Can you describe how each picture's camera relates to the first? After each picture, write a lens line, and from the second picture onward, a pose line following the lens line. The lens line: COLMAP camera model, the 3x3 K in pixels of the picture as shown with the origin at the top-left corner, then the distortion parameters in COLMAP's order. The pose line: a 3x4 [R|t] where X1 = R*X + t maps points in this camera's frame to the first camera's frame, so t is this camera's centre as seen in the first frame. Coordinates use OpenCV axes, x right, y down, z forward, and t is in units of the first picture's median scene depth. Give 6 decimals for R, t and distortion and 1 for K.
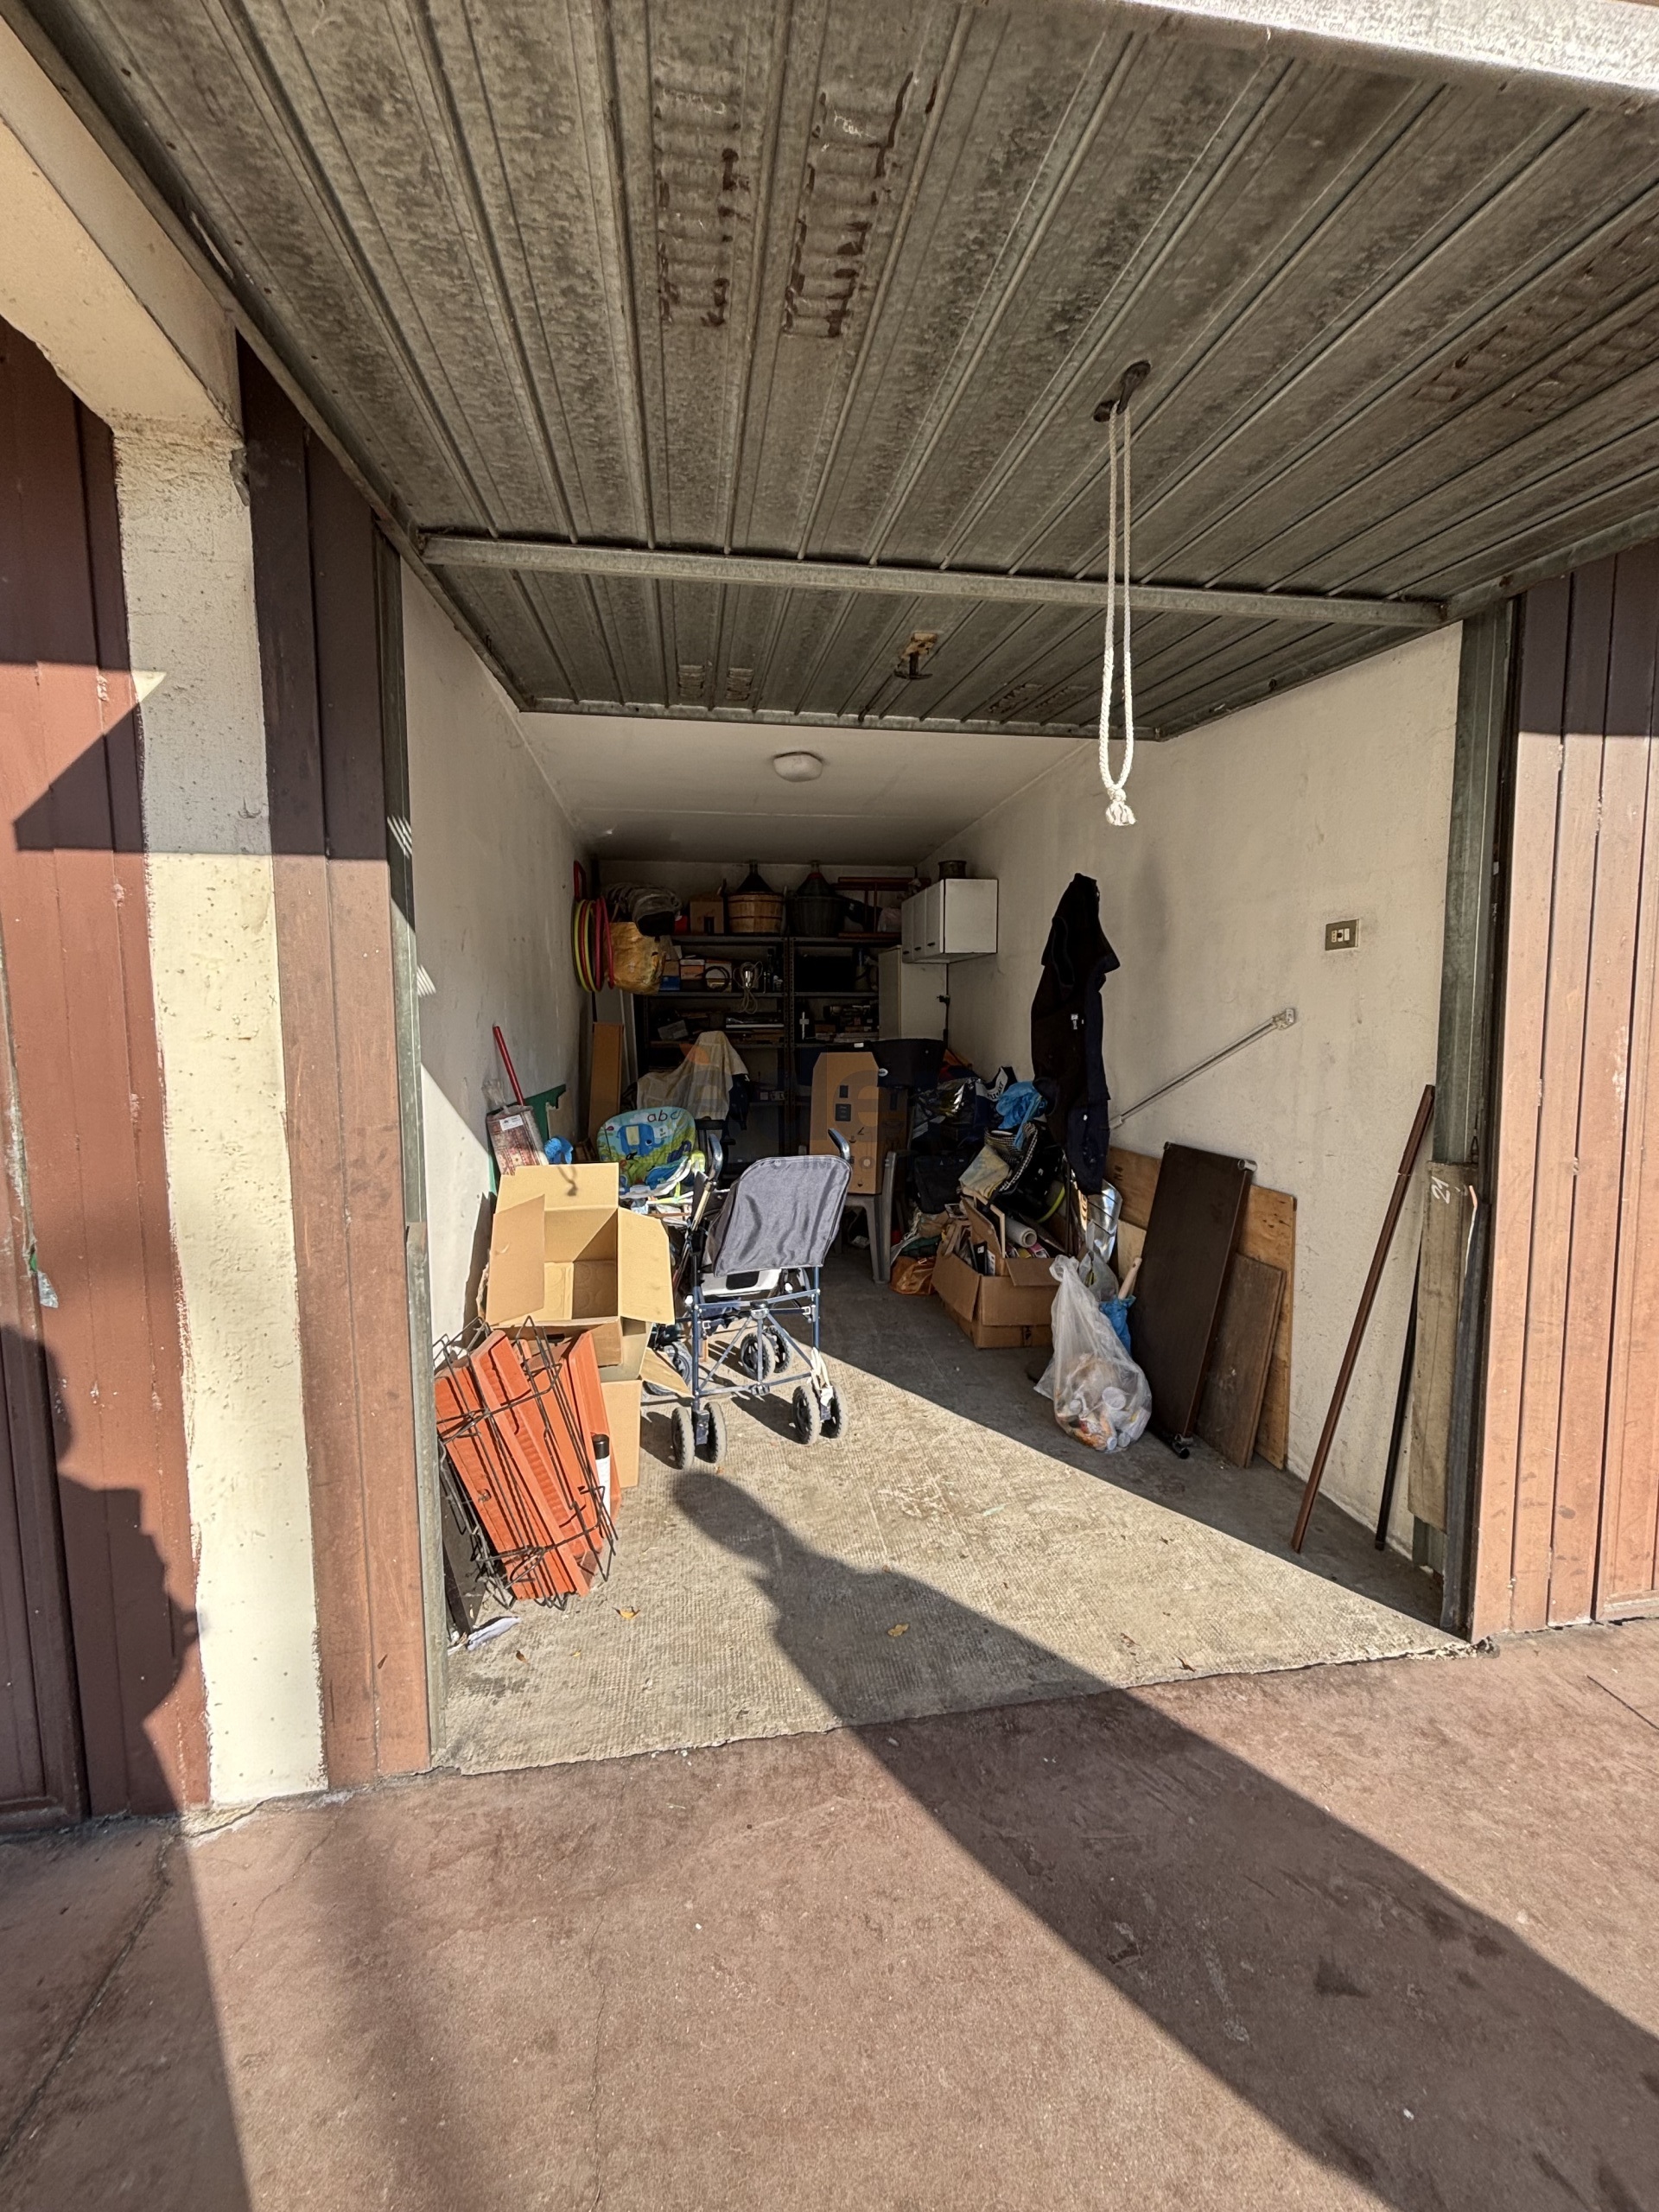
lens RADIAL K [[889.8, 0, 840.4], [0, 889.8, 1104.5], [0, 0, 1]] dist [0.006829, 0.000003]
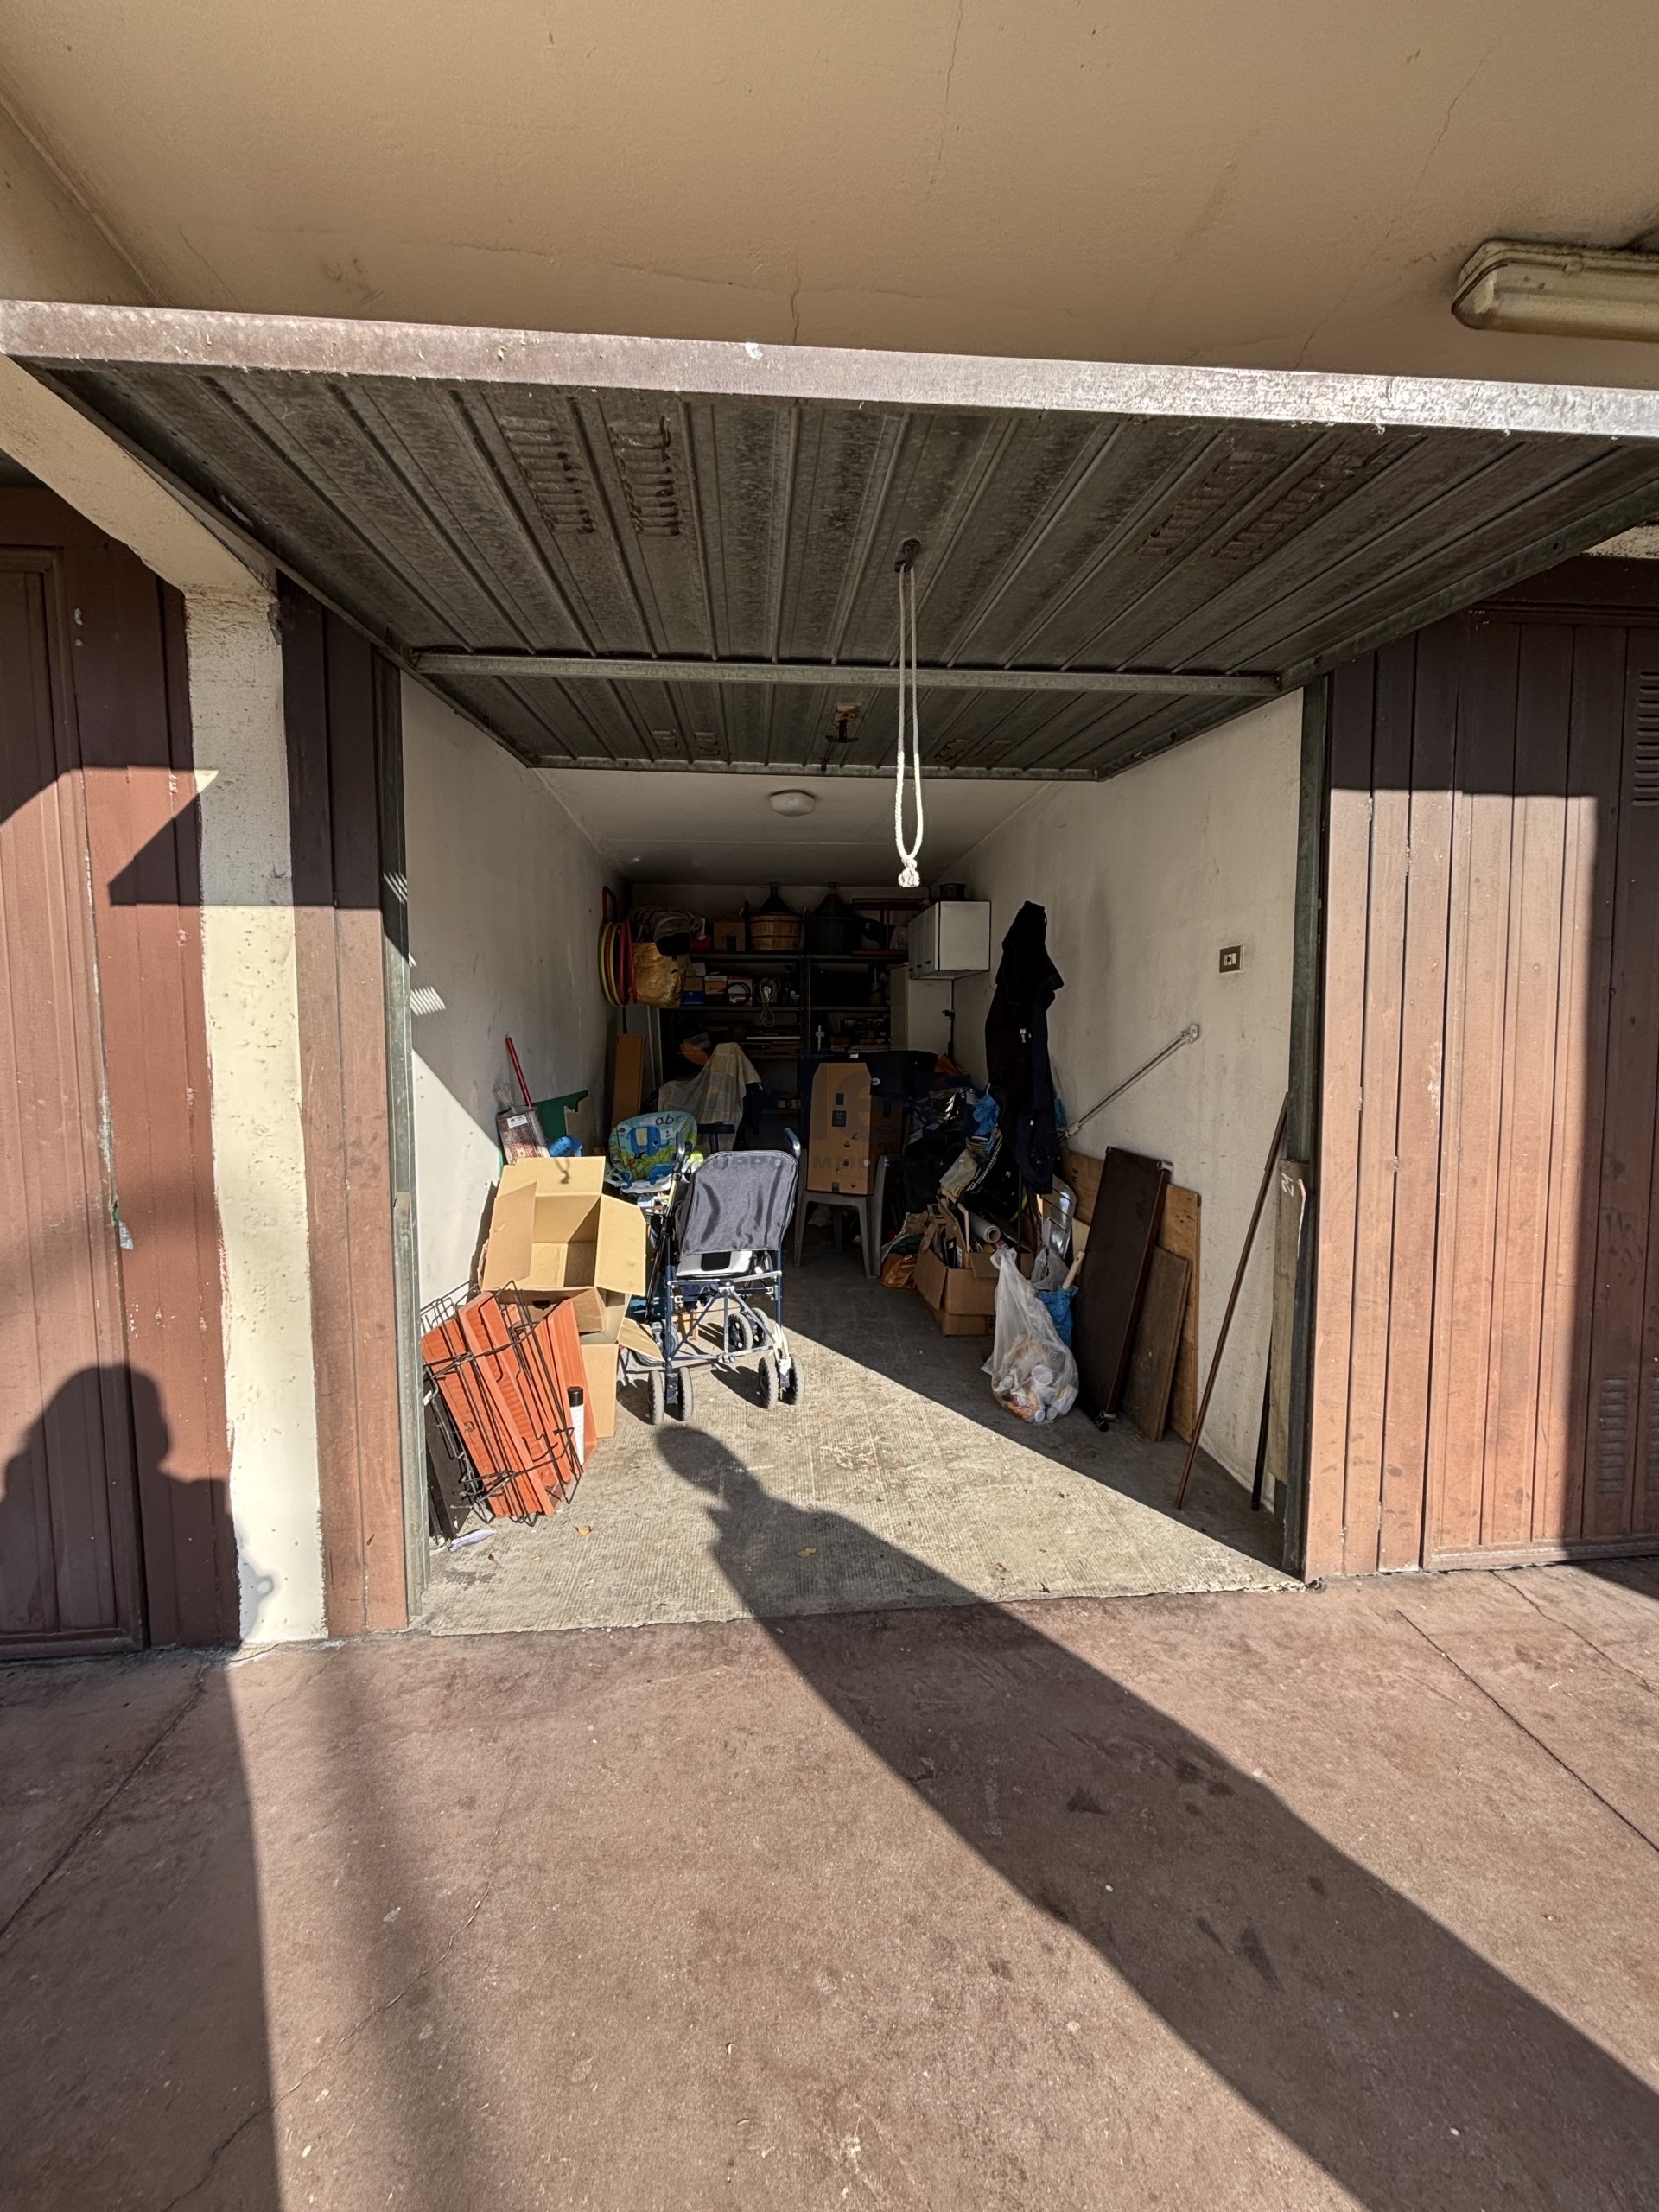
lens RADIAL K [[889.8, 0, 840.4], [0, 889.8, 1104.5], [0, 0, 1]] dist [0.006829, 0.000003]
pose [[0.997651, 0.009046, -0.067897, 0.191054], [-0.009977, 0.999861, -0.013382, 0.015593], [0.067766, 0.014028, 0.997603, -0.185690]]
